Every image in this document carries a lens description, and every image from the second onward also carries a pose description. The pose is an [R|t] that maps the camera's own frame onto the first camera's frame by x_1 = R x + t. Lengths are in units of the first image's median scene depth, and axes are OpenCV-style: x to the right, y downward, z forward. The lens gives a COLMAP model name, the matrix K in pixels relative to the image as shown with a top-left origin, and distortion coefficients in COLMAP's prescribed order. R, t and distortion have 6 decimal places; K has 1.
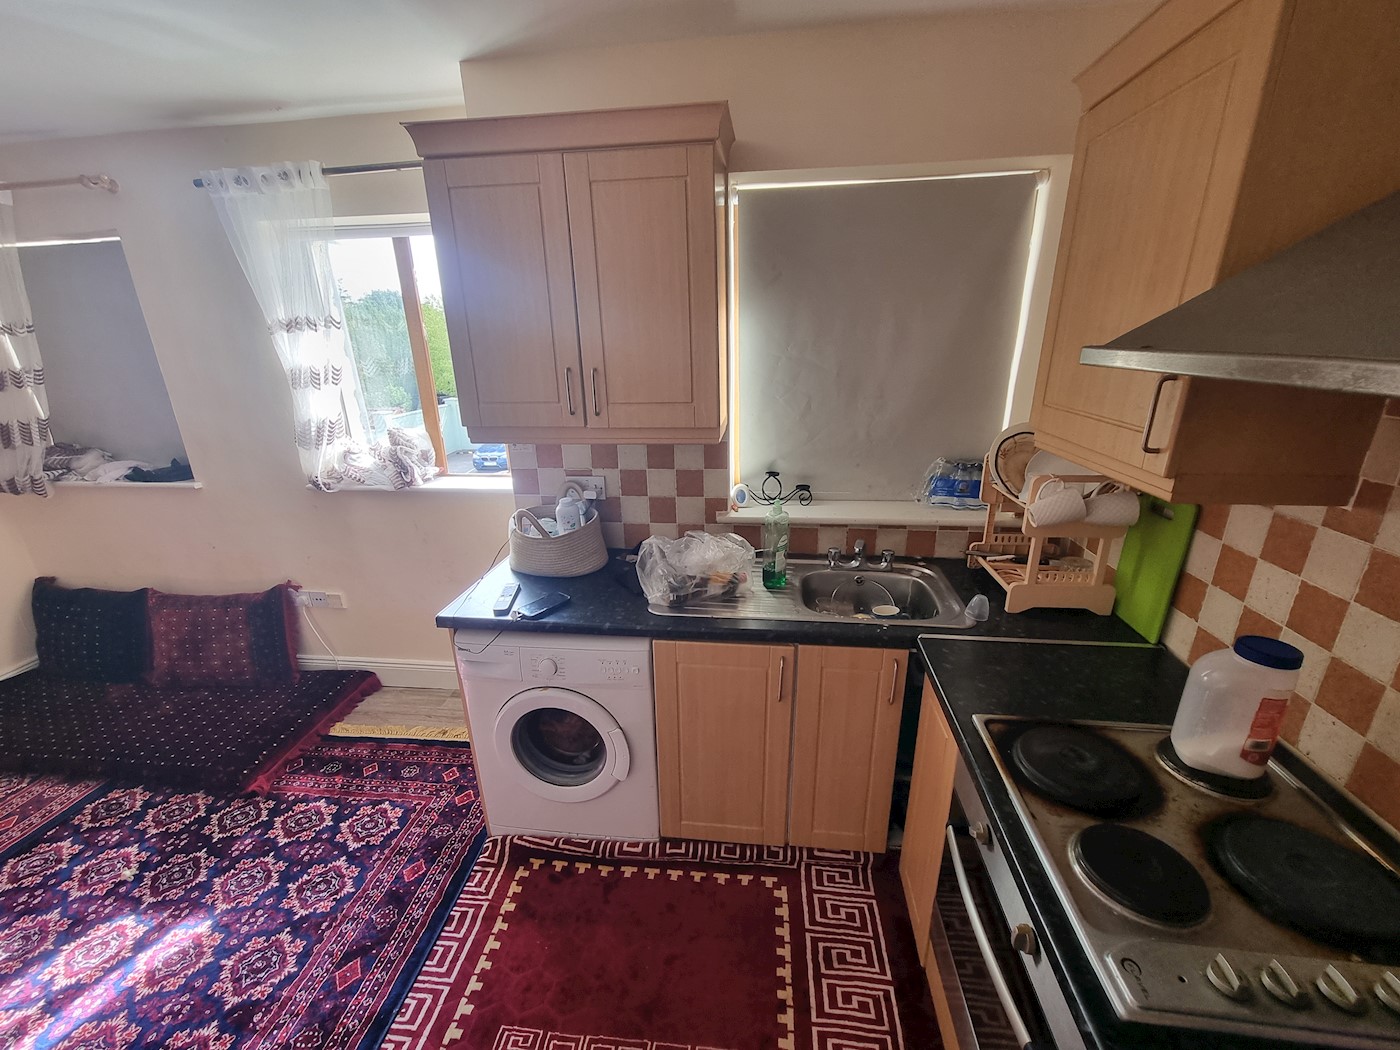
lens RADIAL K [[580.3, 0, 694.4], [0, 580.3, 536.1], [0, 0, 1]] dist [-0.001560, 0.002033]
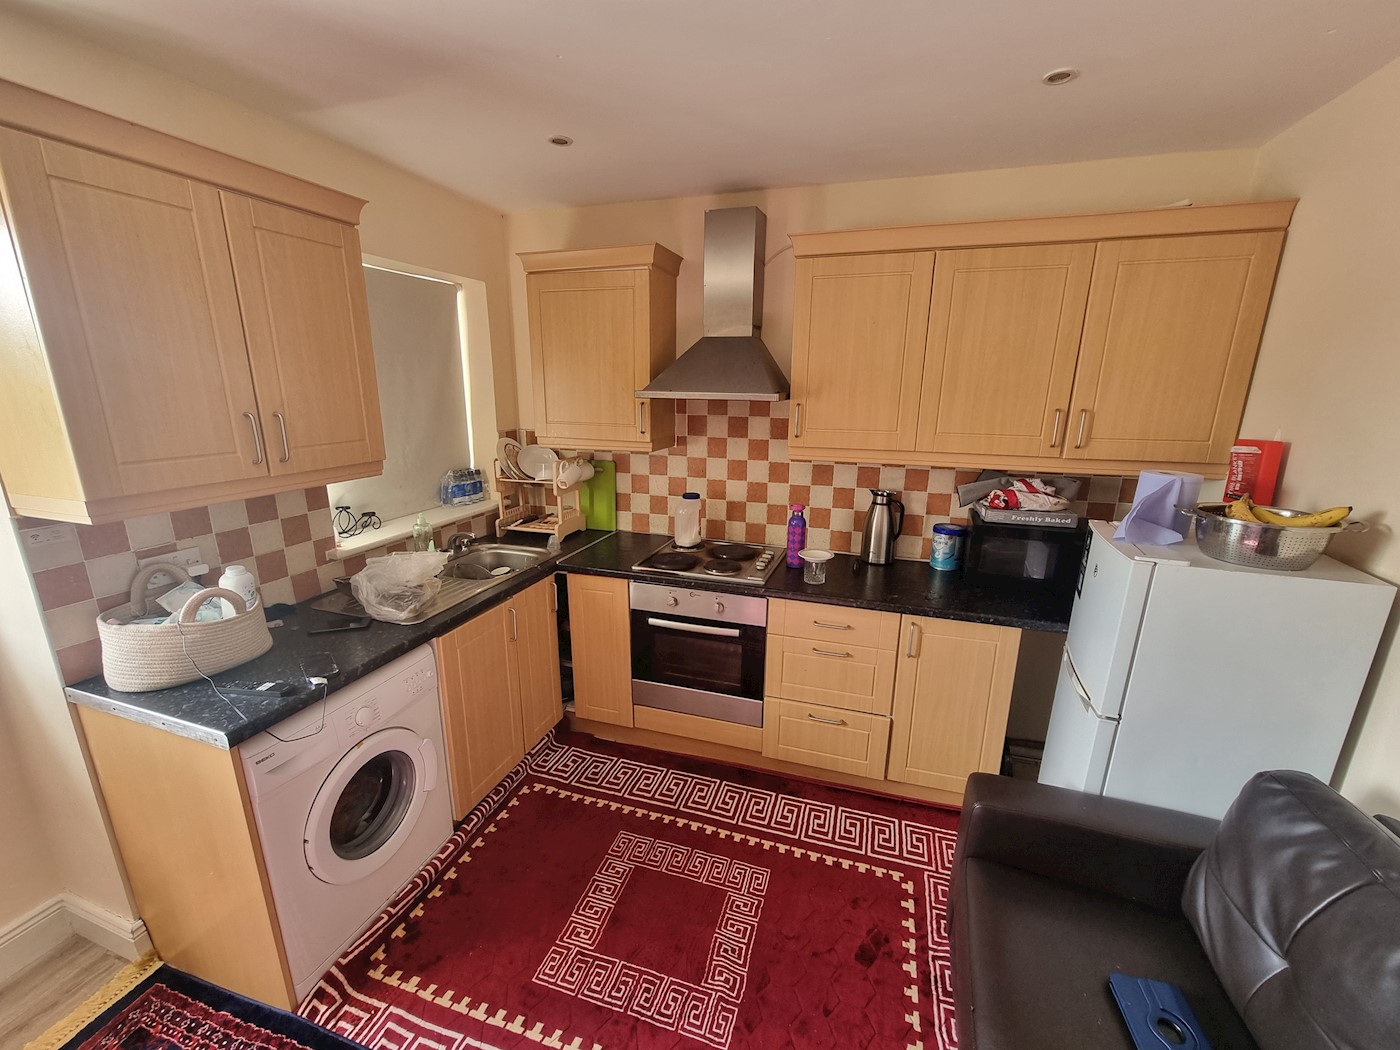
lens RADIAL K [[580.3, 0, 692.2], [0, 580.3, 526.1], [0, 0, 1]] dist [-0.001560, 0.002033]
pose [[0.212480, -0.215849, 0.953027, -0.898299], [0.311907, 0.939260, 0.143191, -0.033837], [-0.926049, 0.266831, 0.266899, 0.142216]]
